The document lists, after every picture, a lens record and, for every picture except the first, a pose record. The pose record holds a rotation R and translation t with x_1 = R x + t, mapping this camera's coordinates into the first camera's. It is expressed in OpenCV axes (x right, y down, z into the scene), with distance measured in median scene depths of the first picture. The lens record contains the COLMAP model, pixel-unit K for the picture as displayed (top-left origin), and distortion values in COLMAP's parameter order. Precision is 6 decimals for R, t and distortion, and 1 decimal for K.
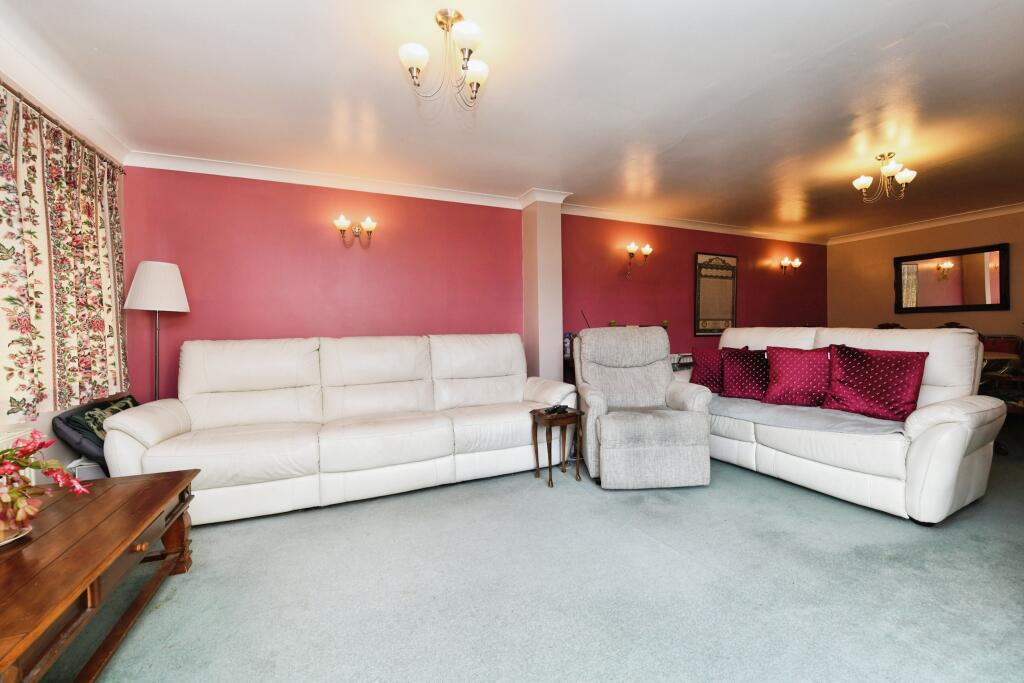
lens RADIAL K [[408.6, 0, 512.0], [0, 408.6, 341.5], [0, 0, 1]] dist [-0.000245, 0.000010]
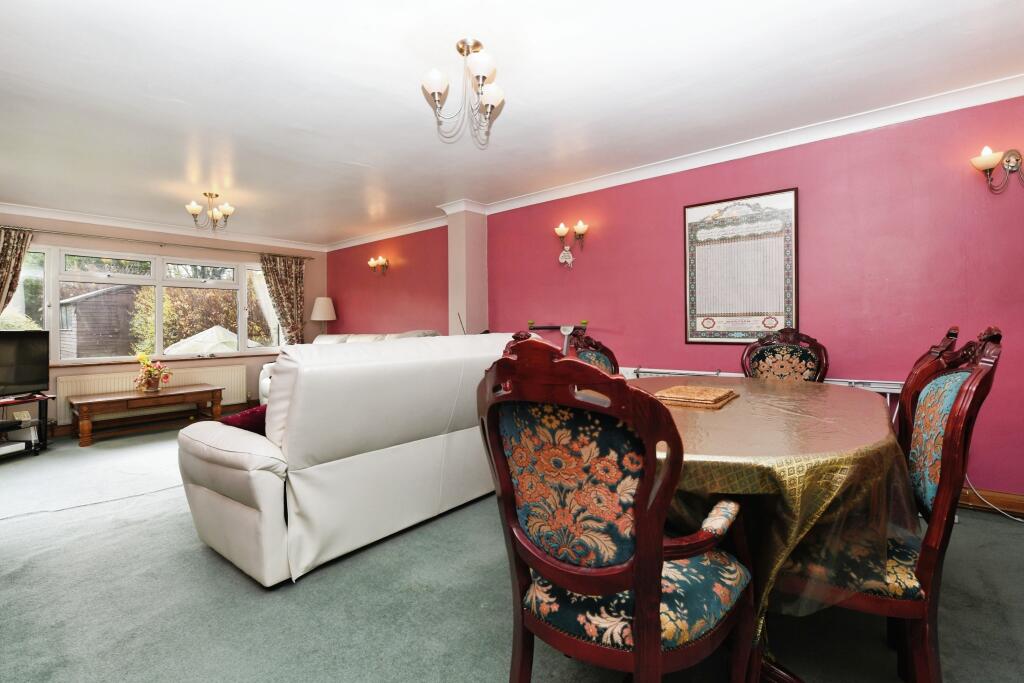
lens RADIAL K [[473.8, 0, 512.0], [0, 473.8, 341.5], [0, 0, 1]] dist [0.001467, 0.000088]
pose [[0.457315, 0.022381, -0.889023, 0.960299], [-0.011531, 0.999748, 0.019236, -0.026010], [0.889230, 0.001454, 0.457458, 0.436809]]
